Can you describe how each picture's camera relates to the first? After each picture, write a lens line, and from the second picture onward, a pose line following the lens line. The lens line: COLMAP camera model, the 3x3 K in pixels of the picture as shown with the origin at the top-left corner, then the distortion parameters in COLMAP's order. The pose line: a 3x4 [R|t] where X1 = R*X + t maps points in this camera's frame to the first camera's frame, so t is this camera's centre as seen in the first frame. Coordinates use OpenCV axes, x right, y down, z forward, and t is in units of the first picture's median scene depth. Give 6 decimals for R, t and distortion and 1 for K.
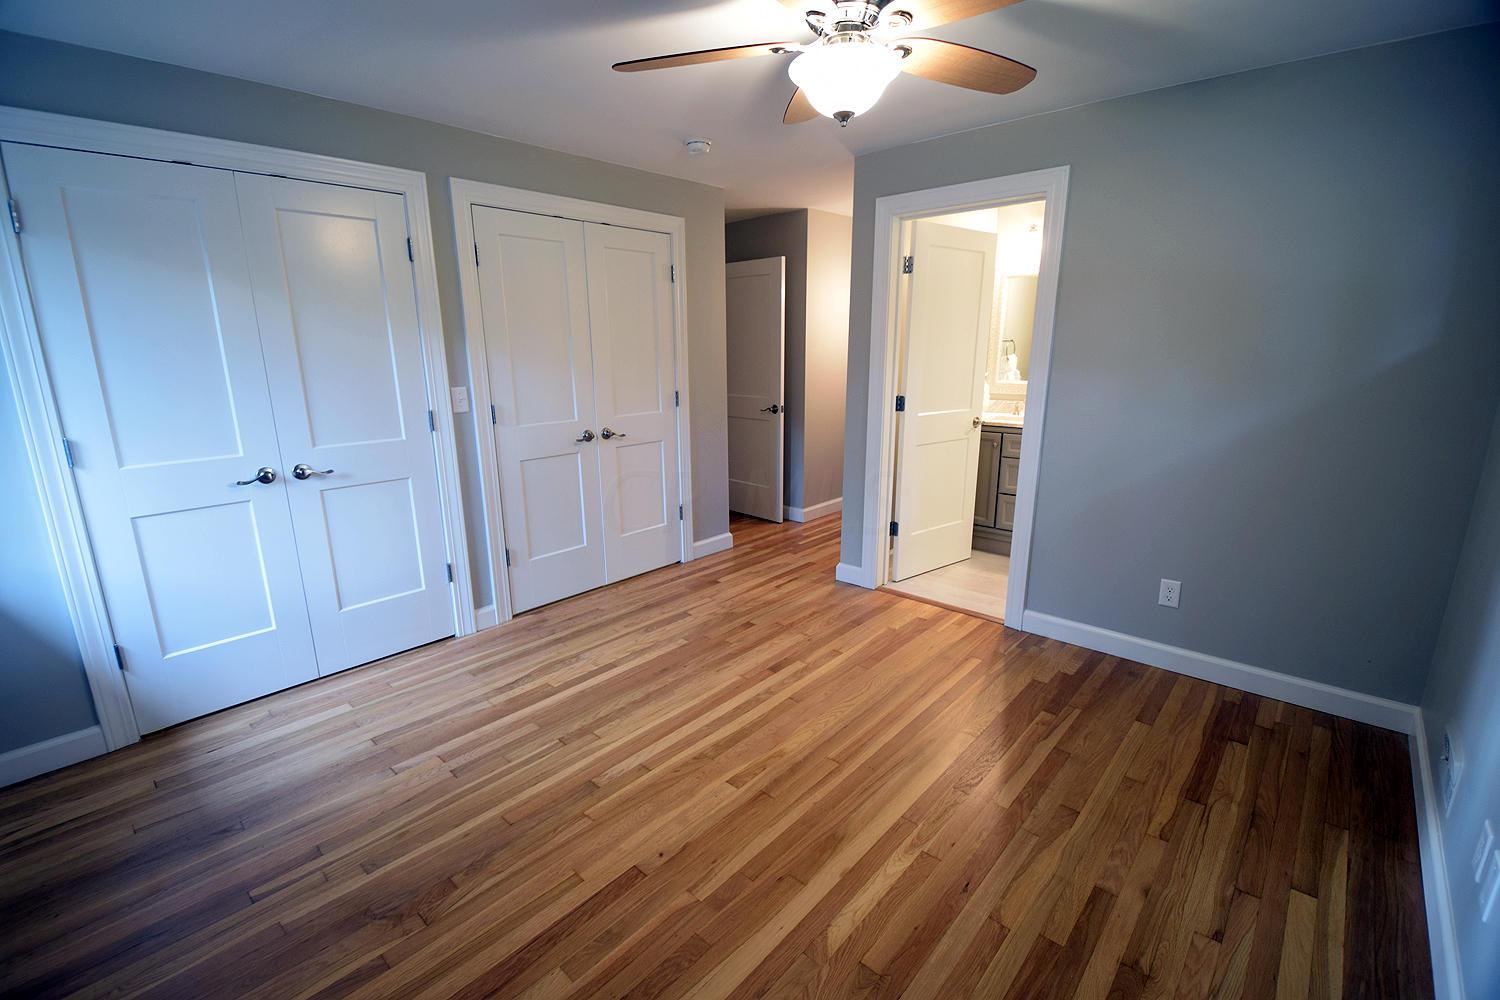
lens RADIAL K [[662.3, 0, 745.3], [0, 662.3, 506.2], [0, 0, 1]] dist [0.024619, -0.025813]
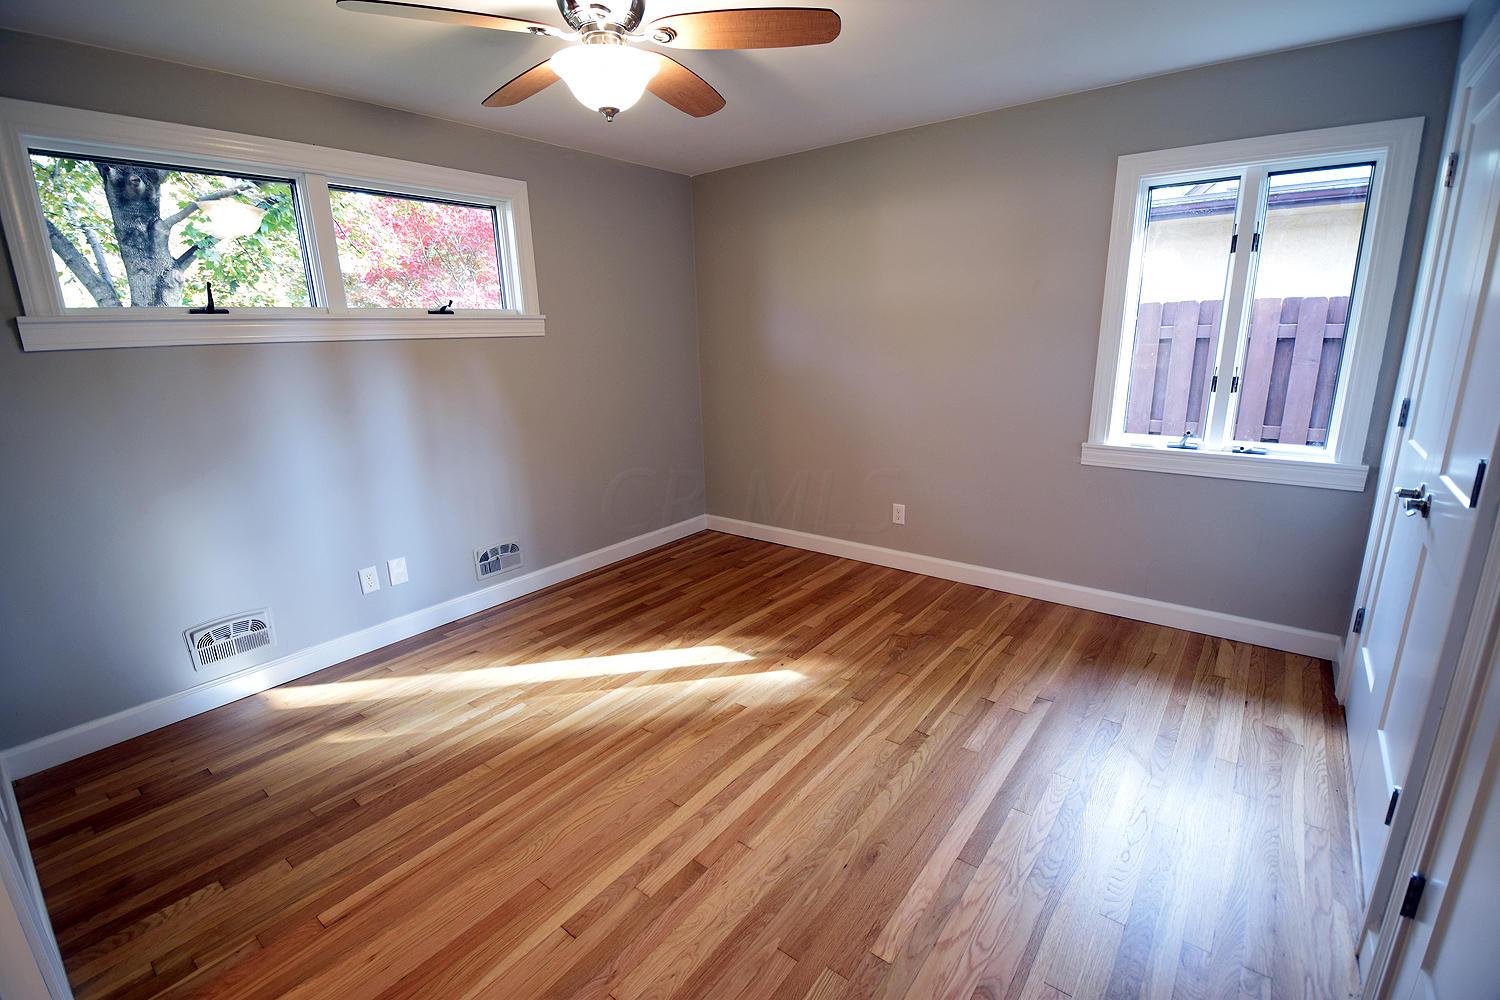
lens RADIAL K [[662.3, 0, 745.3], [0, 662.3, 506.2], [0, 0, 1]] dist [0.024619, -0.025813]
pose [[-0.997217, 0.050143, -0.055166, 0.017647], [0.017445, 0.876404, 0.481260, -0.395327], [0.072479, 0.478959, -0.874840, 1.628062]]
